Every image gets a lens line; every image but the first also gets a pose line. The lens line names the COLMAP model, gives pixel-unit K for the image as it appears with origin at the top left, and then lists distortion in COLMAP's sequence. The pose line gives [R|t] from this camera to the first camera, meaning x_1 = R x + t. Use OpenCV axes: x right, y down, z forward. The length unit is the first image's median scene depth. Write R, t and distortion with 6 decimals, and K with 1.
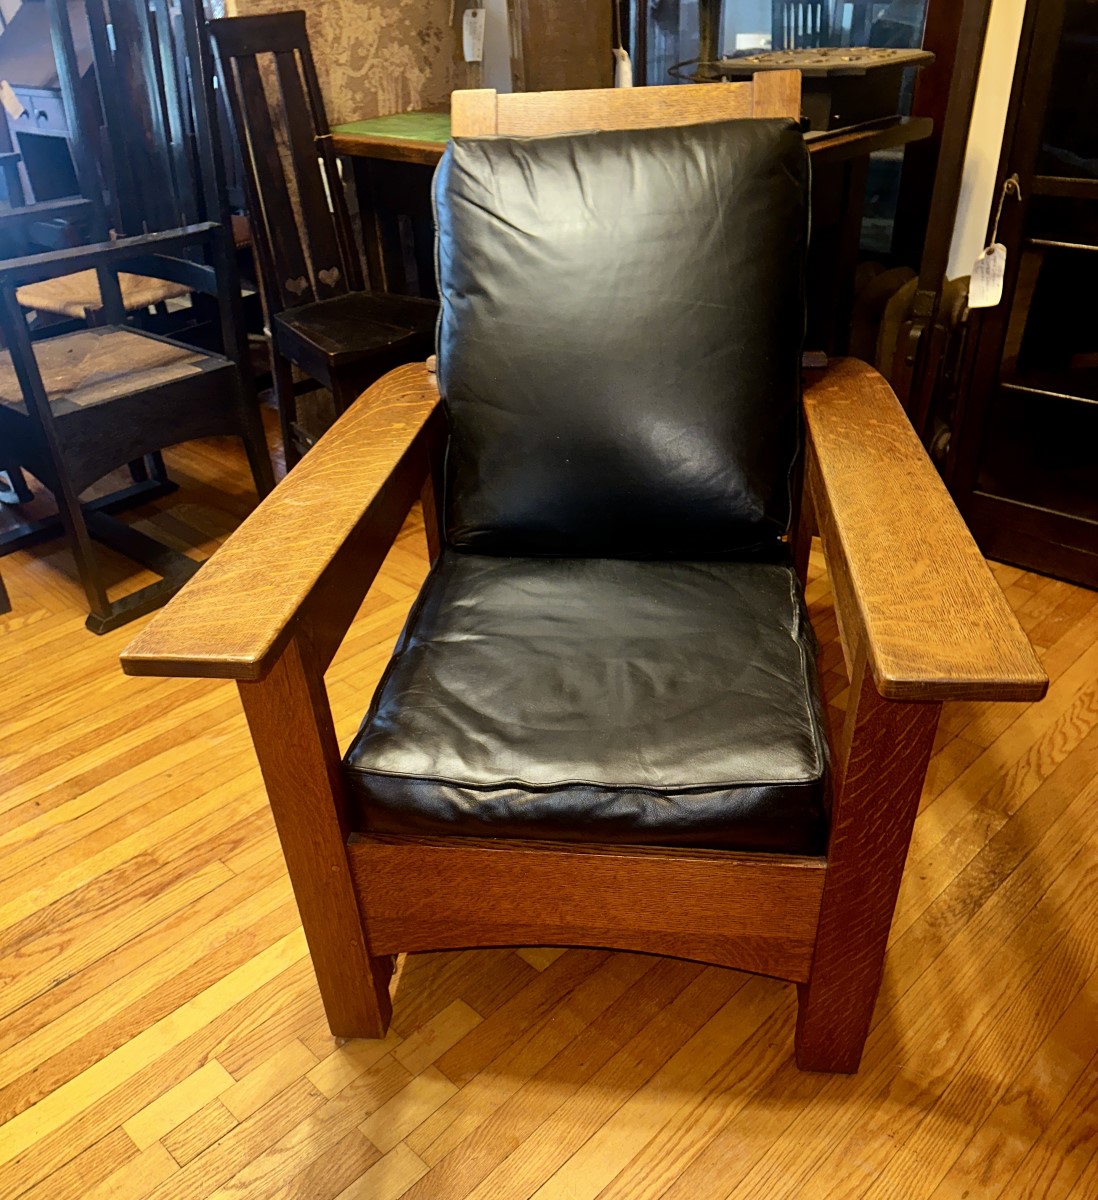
lens RADIAL K [[1044.3, 0, 539.9], [0, 1044.3, 740.3], [0, 0, 1]] dist [0.017202, -0.029293]
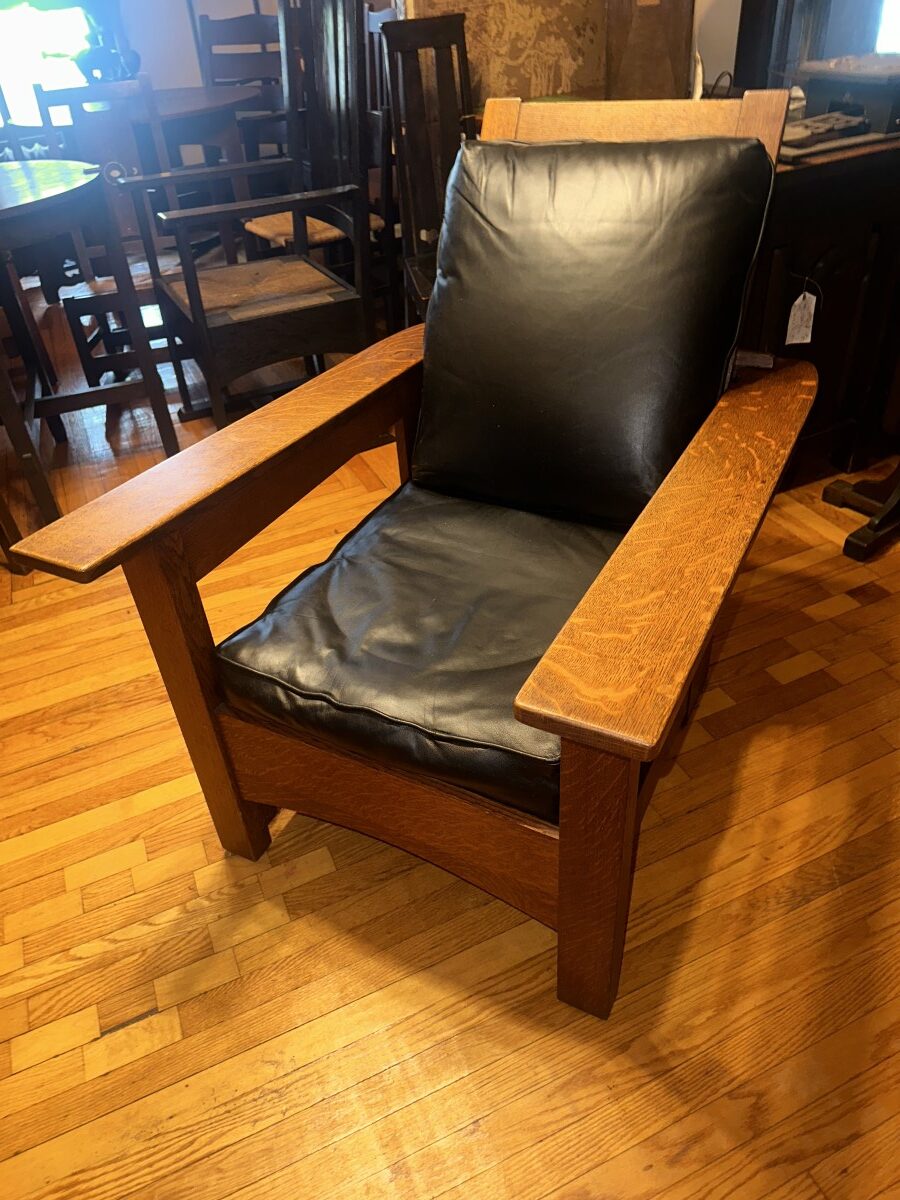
lens RADIAL K [[856.5, 0, 435.8], [0, 856.5, 600.9], [0, 0, 1]] dist [0.014039, -0.026856]
pose [[0.932008, 0.200818, -0.301717, 0.250700], [-0.194897, 0.979552, 0.049935, -0.096807], [0.305575, 0.012264, 0.952089, 0.064333]]
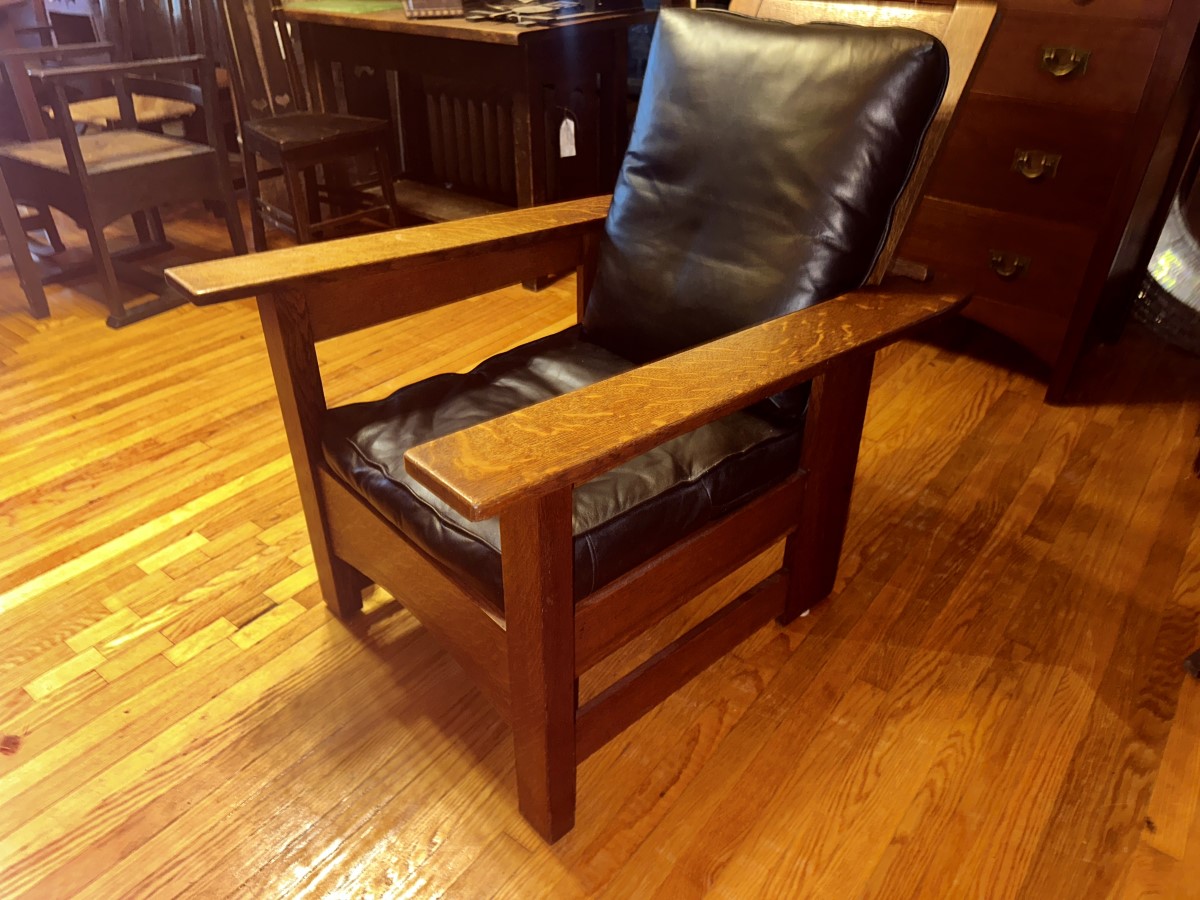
lens RADIAL K [[856.5, 0, 589.0], [0, 856.5, 458.1], [0, 0, 1]] dist [0.014039, -0.026856]
pose [[0.992229, -0.020888, 0.122659, 0.105380], [0.031167, 0.996104, -0.082489, 0.265796], [-0.120458, 0.085671, 0.989015, -0.316739]]
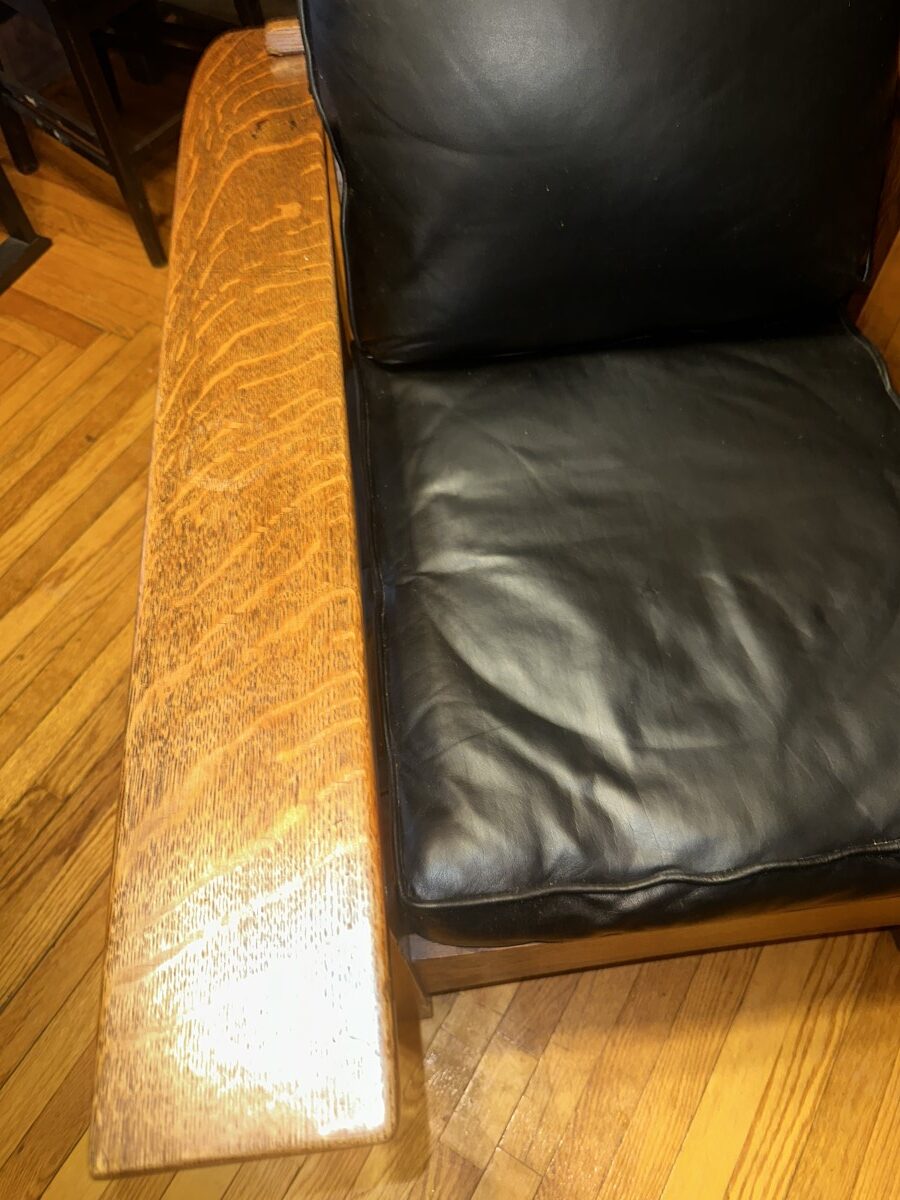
lens RADIAL K [[856.5, 0, 439.0], [0, 856.5, 611.7], [0, 0, 1]] dist [0.014039, -0.026856]
pose [[0.971105, -0.201289, 0.128211, -0.138613], [0.137664, 0.911307, 0.388032, -0.233022], [-0.194946, -0.359170, 0.912685, 0.400040]]
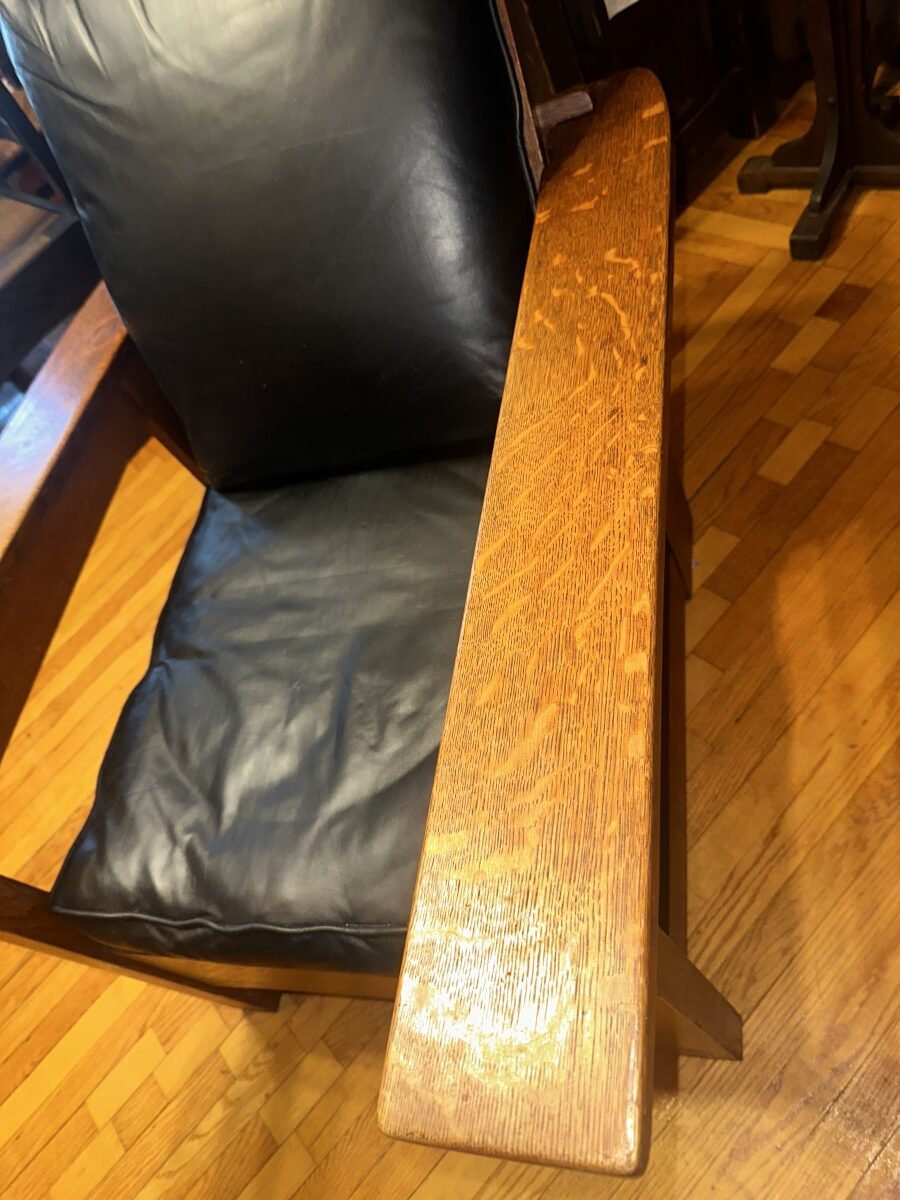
lens RADIAL K [[856.5, 0, 454.8], [0, 856.5, 608.3], [0, 0, 1]] dist [0.014039, -0.026856]
pose [[0.934679, -0.176630, -0.308508, 0.286688], [0.268321, 0.919799, 0.286311, -0.228348], [0.233194, -0.350388, 0.907110, 0.341561]]
